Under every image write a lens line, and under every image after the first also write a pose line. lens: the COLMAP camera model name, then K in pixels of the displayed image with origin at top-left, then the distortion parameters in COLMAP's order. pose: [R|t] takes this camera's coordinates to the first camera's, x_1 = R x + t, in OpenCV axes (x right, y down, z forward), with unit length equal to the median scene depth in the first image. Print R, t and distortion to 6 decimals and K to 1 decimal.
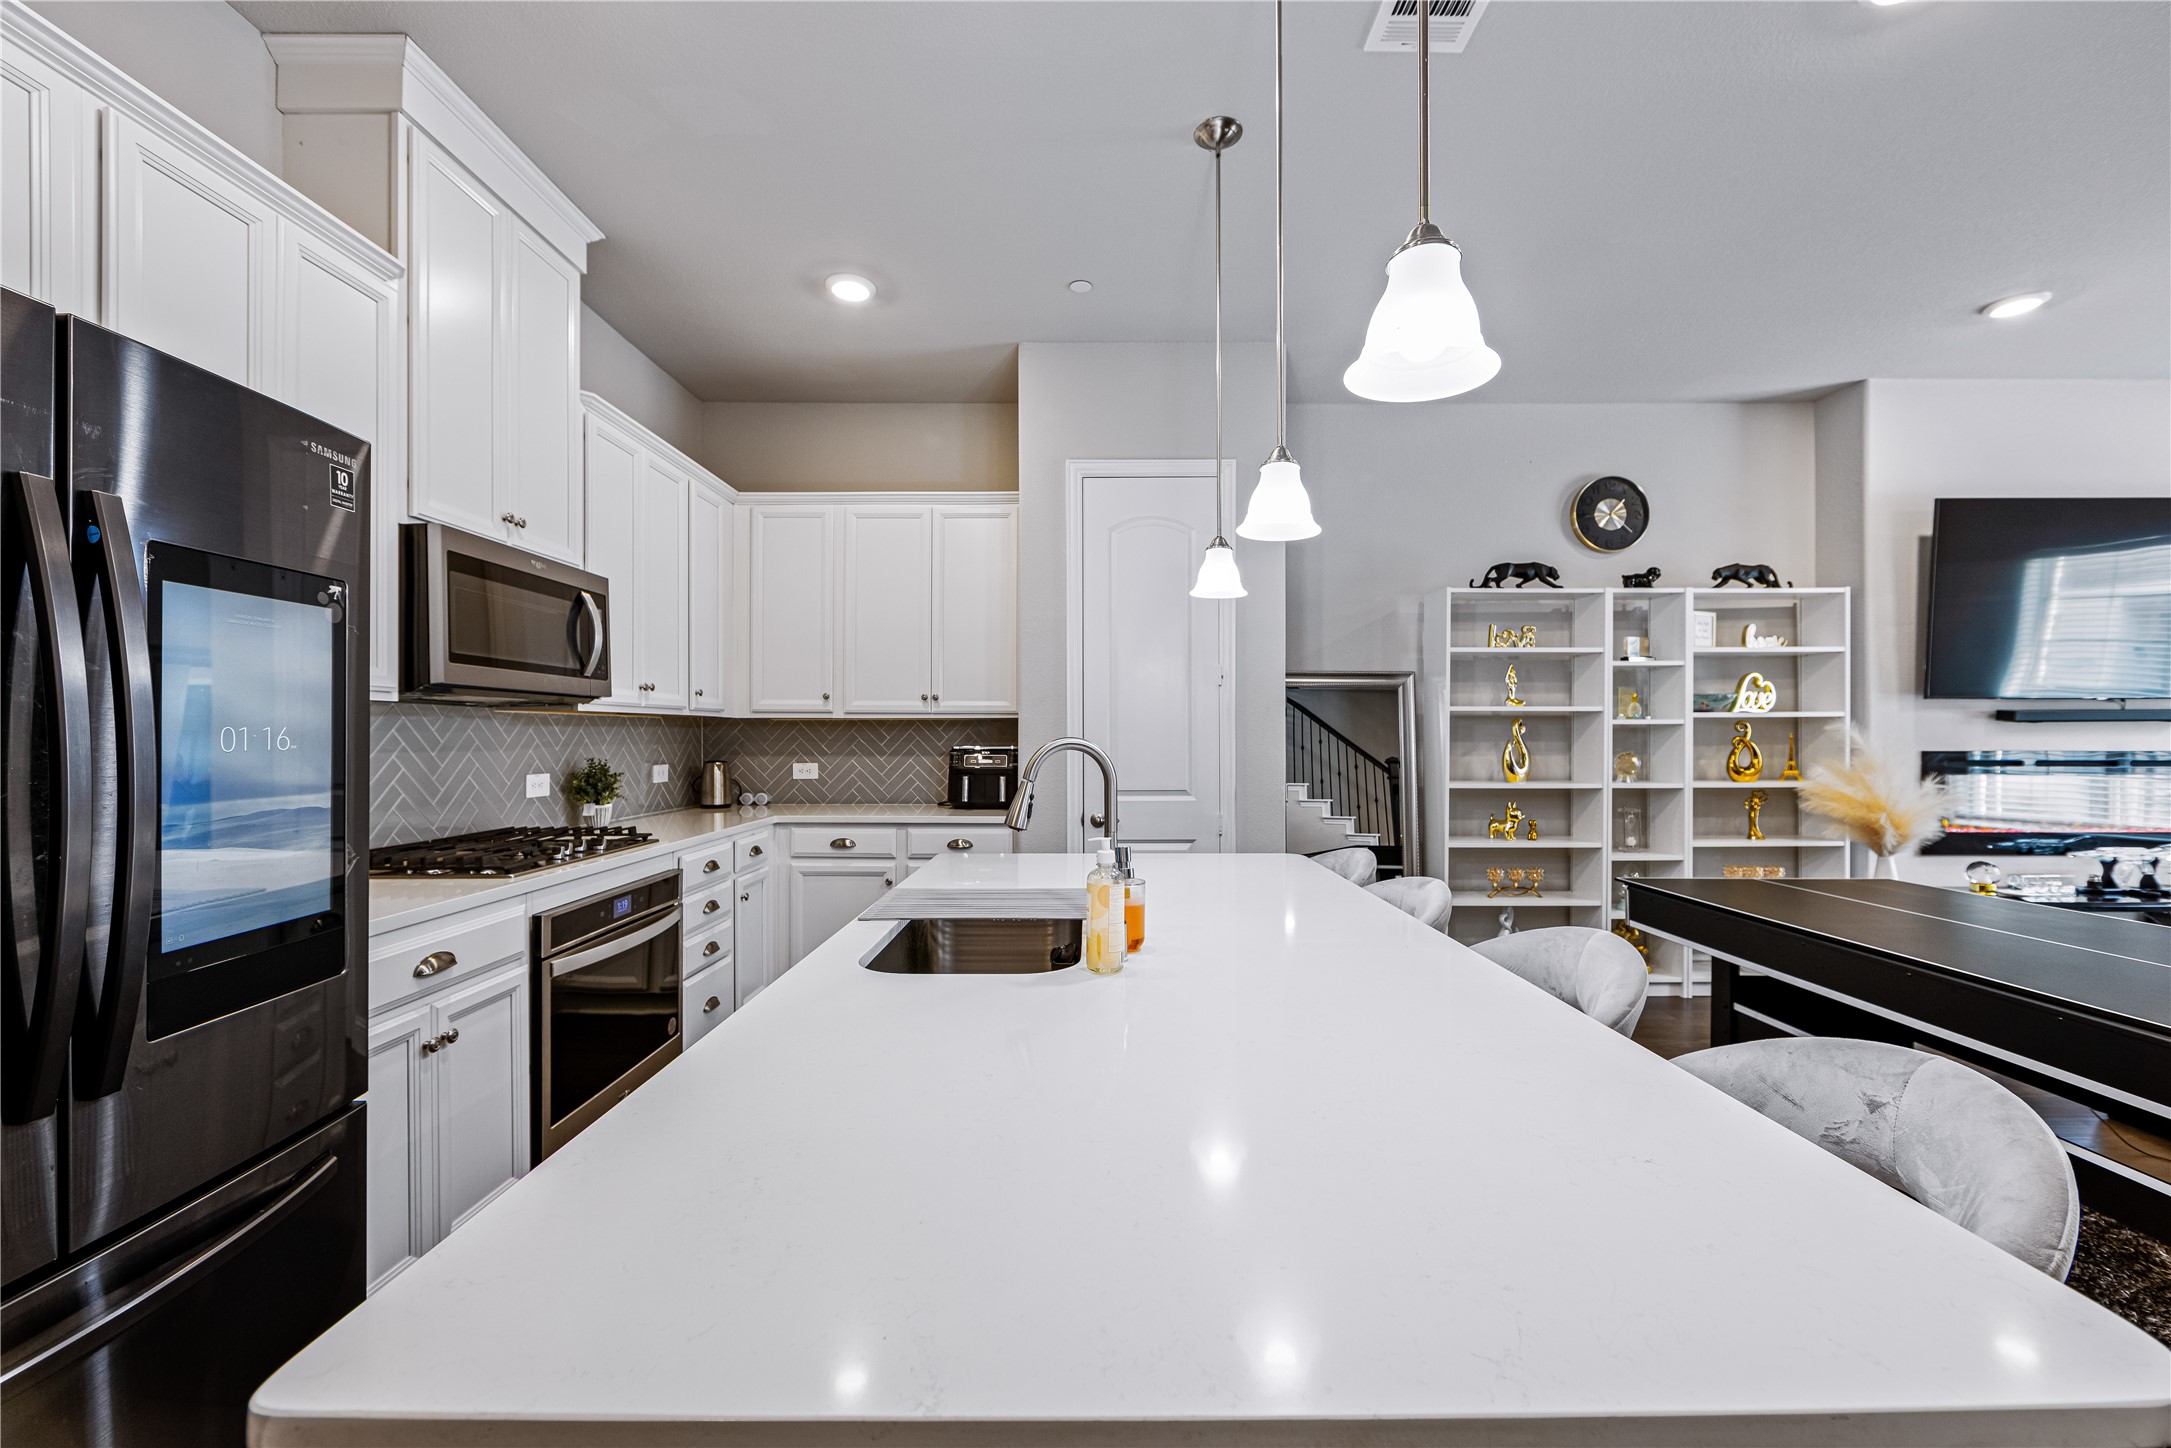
lens RADIAL K [[862.8, 0, 1094.7], [0, 862.8, 732.1], [0, 0, 1]] dist [-0.000383, -0.000128]
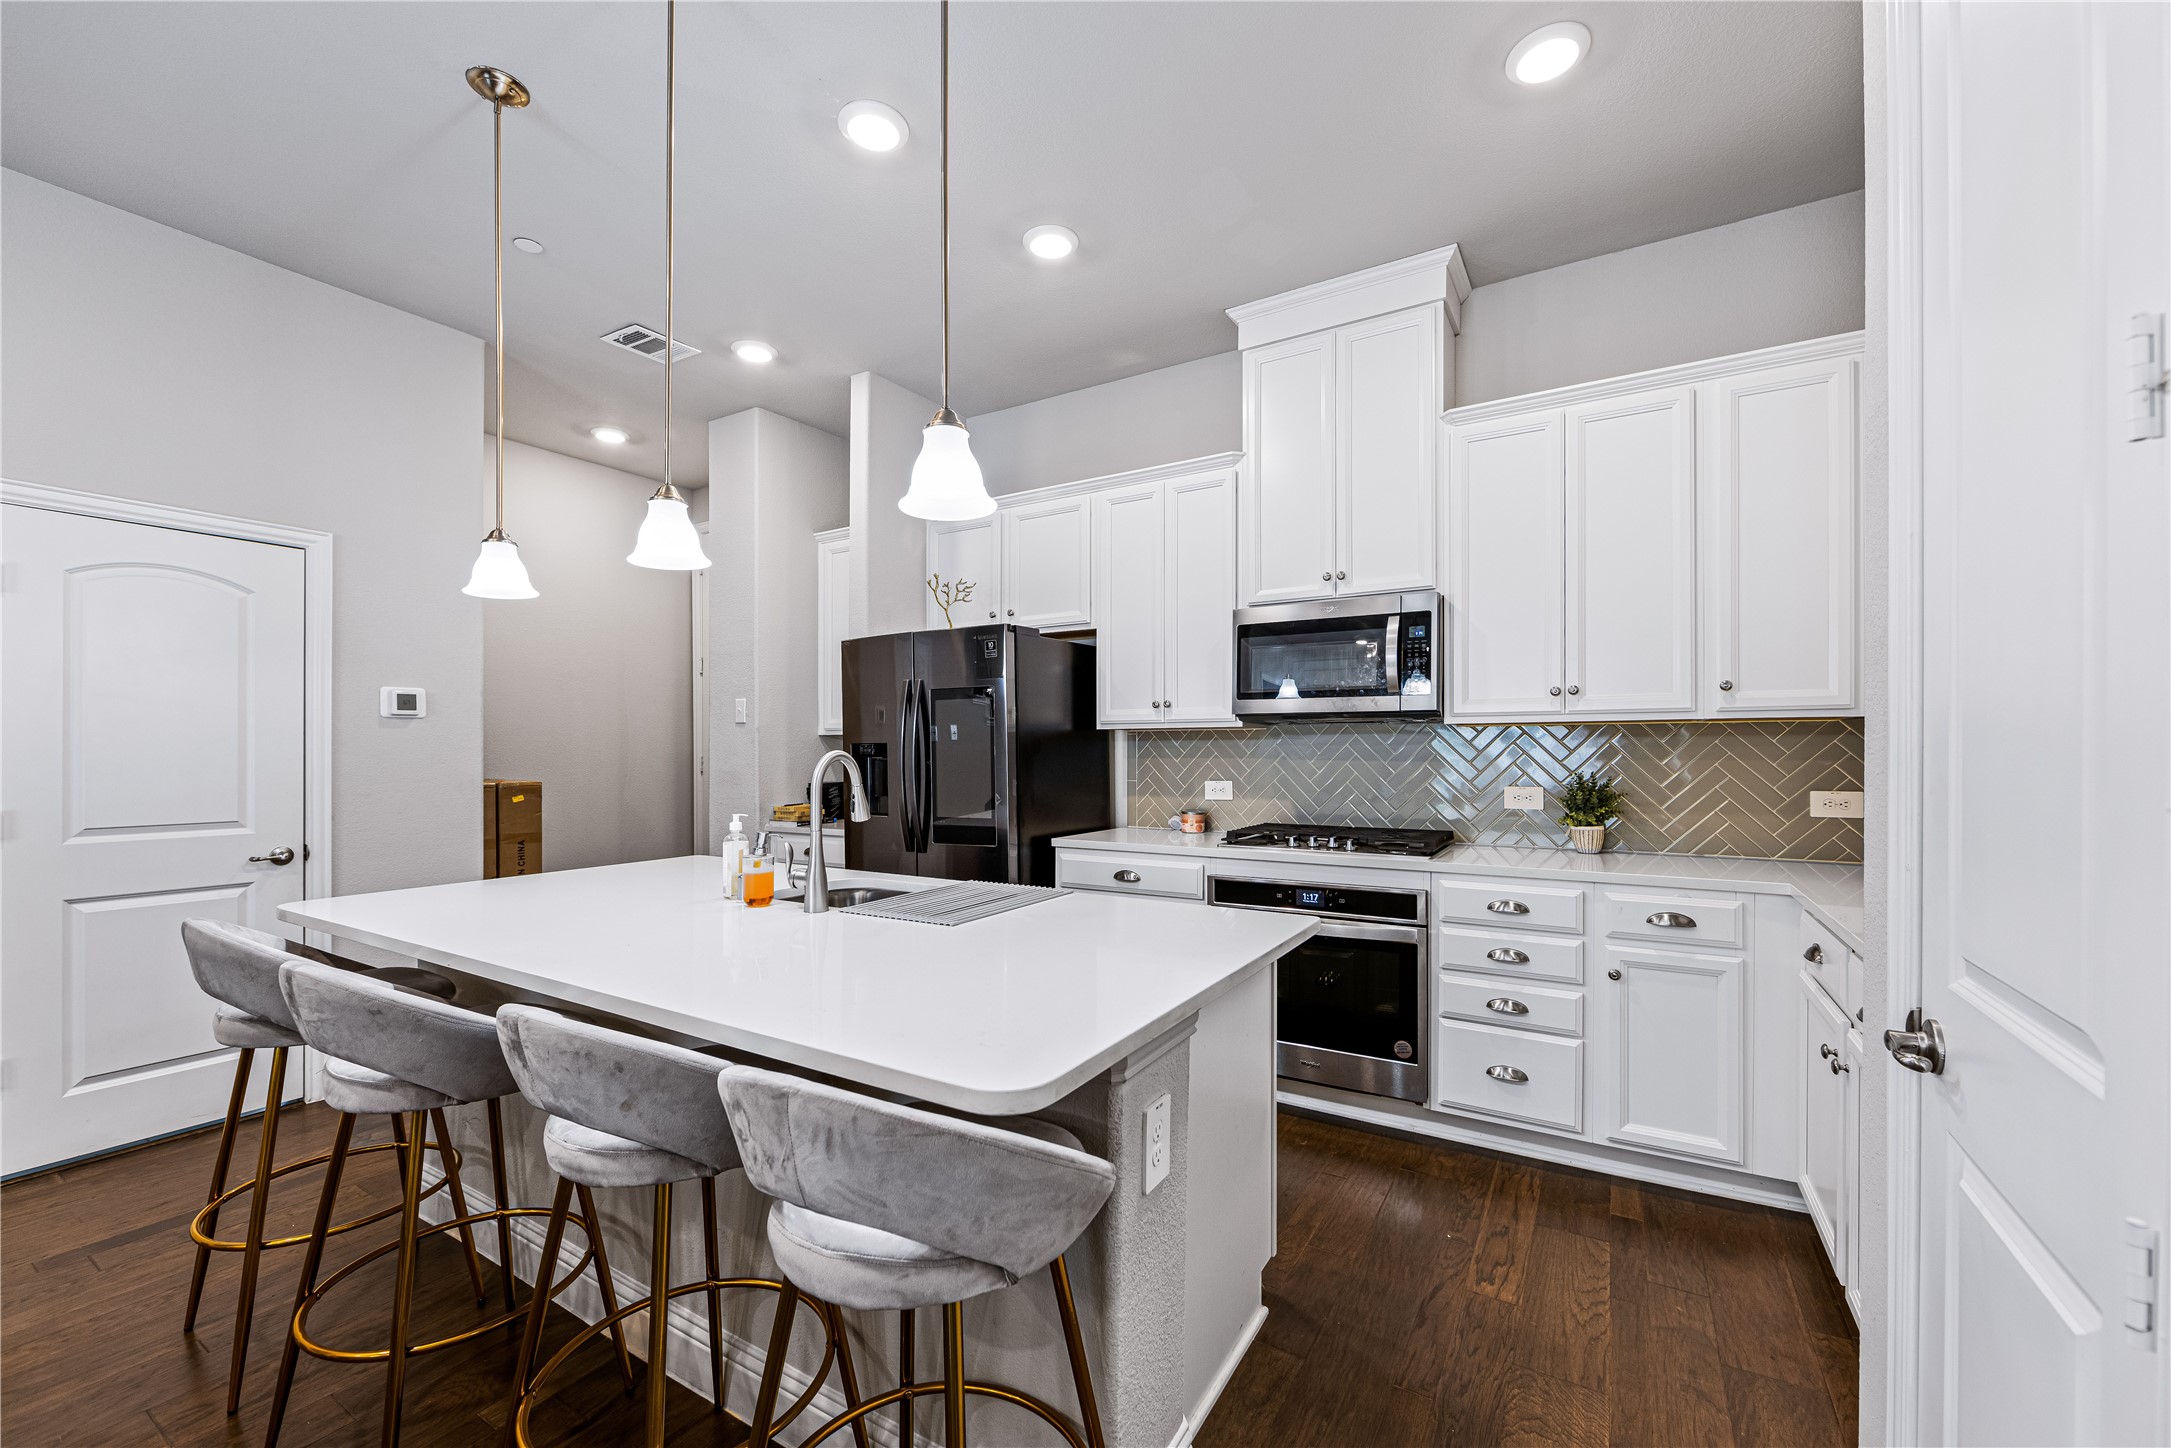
lens RADIAL K [[858.4, 0, 1100.0], [0, 858.4, 744.5], [0, 0, 1]] dist [-0.000744, -0.000005]
pose [[-0.513019, -0.003398, -0.858370, 0.469071], [0.004768, 0.999965, -0.006809, 0.004450], [0.858364, -0.007586, -0.512985, 1.104988]]
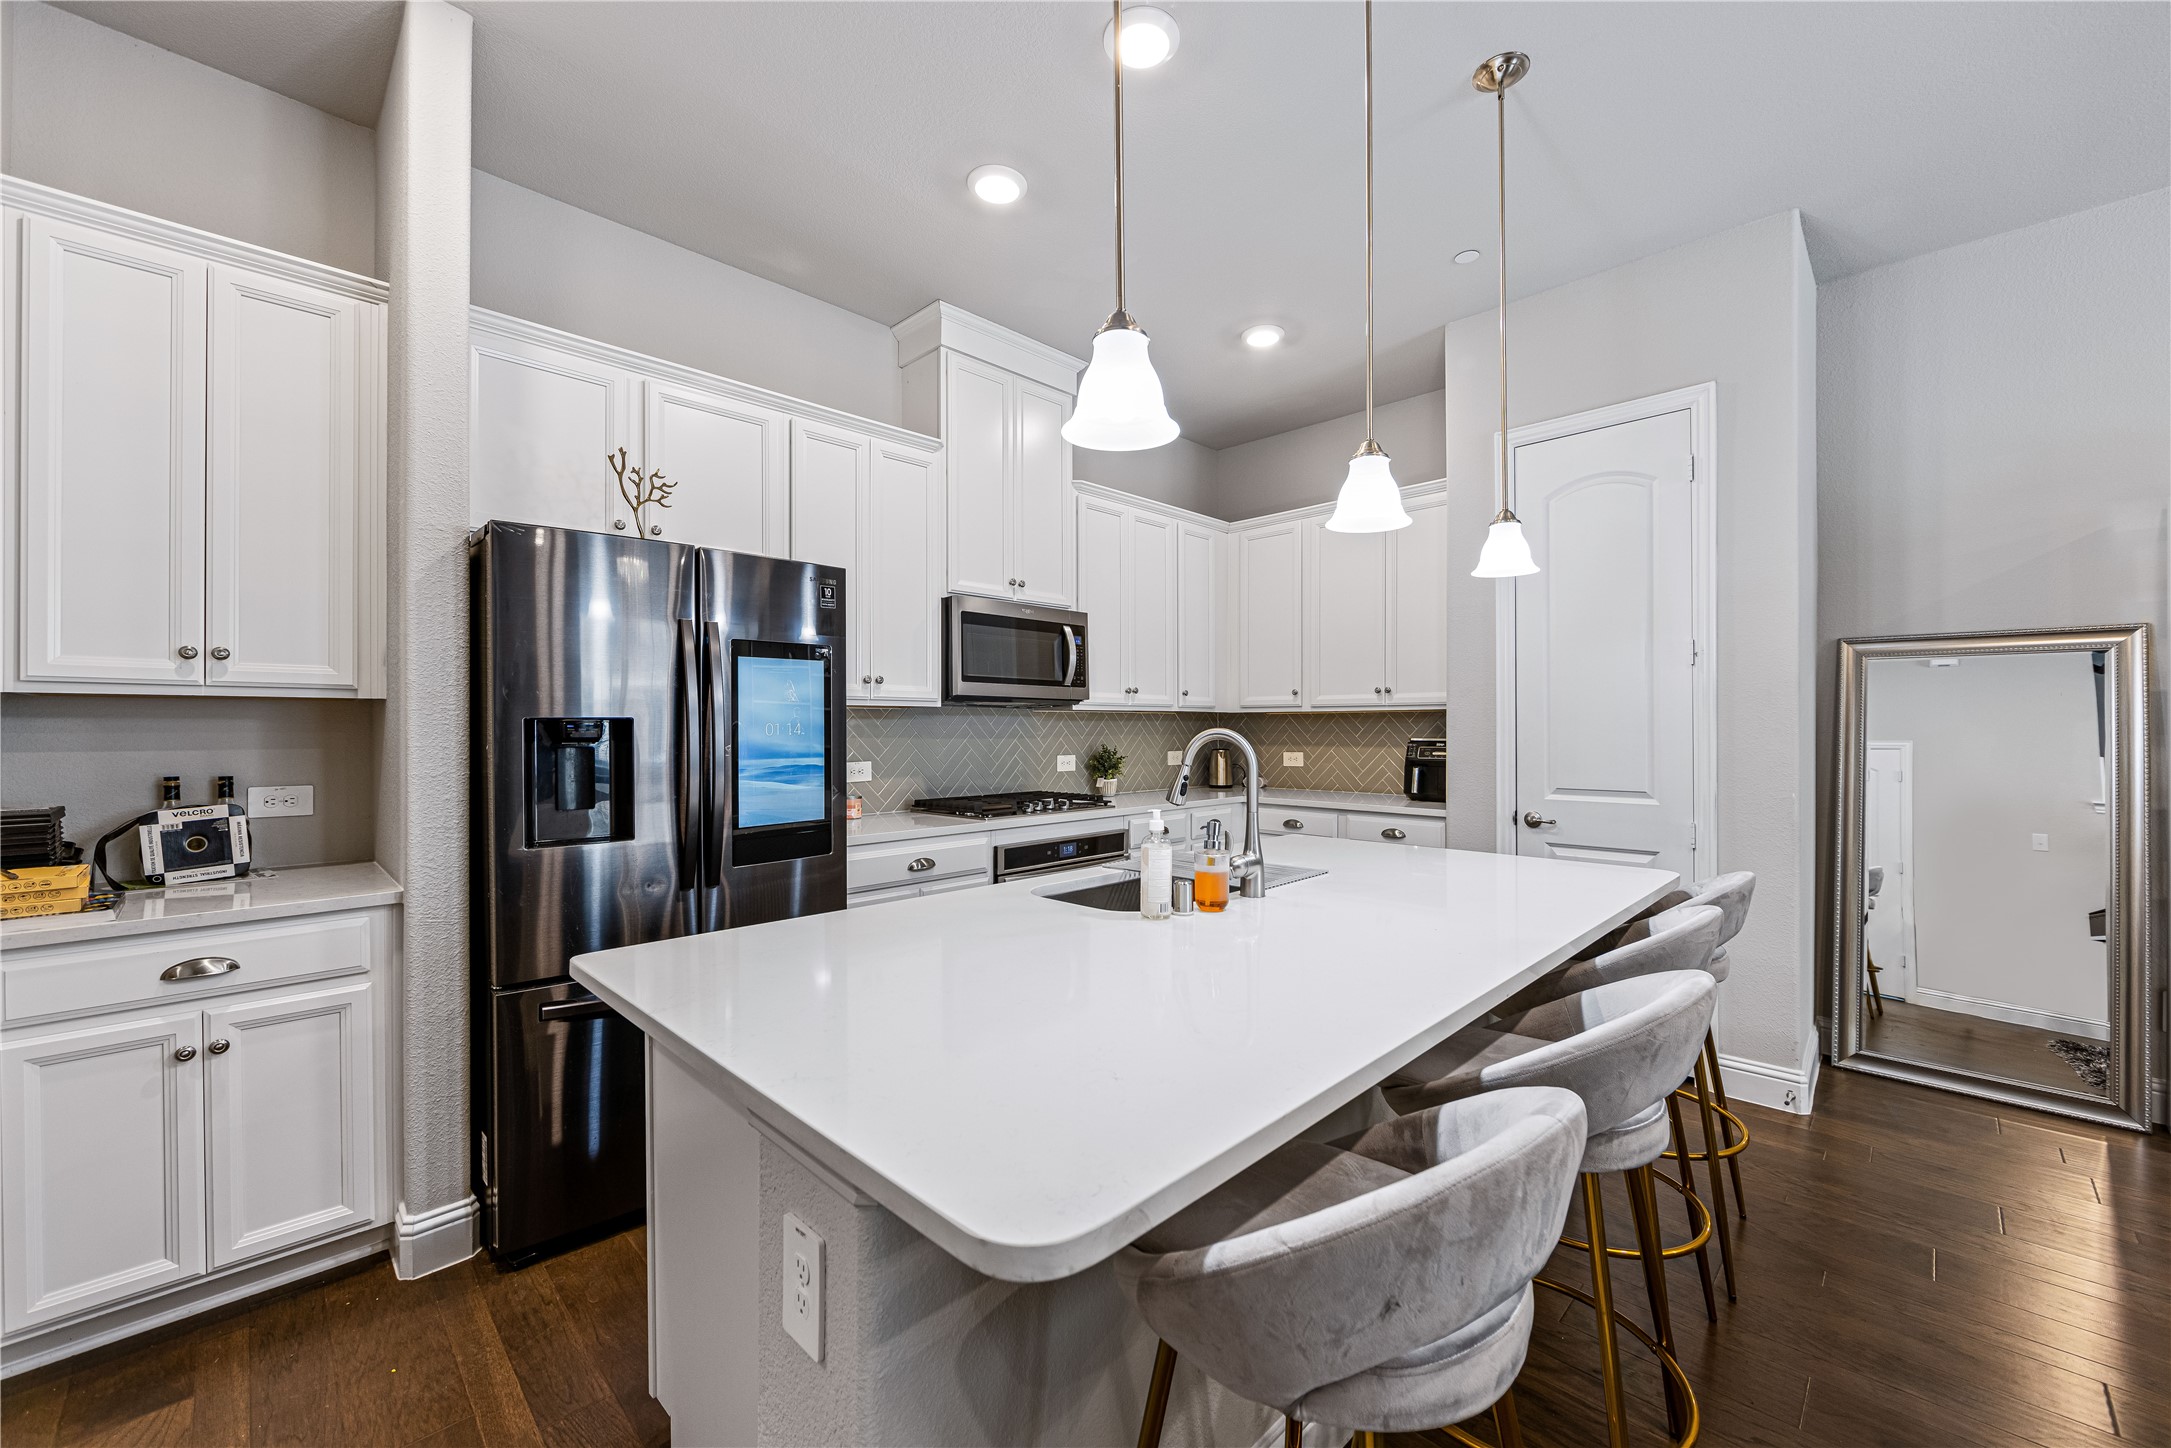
lens RADIAL K [[856.9, 0, 1085.5], [0, 856.9, 724.0], [0, 0, 1]] dist [-0.001281, -0.000210]
pose [[0.708409, -0.004500, -0.705788, 0.371024], [0.004121, 0.999989, -0.002240, 0.001100], [0.705790, -0.001322, 0.708419, 0.030358]]
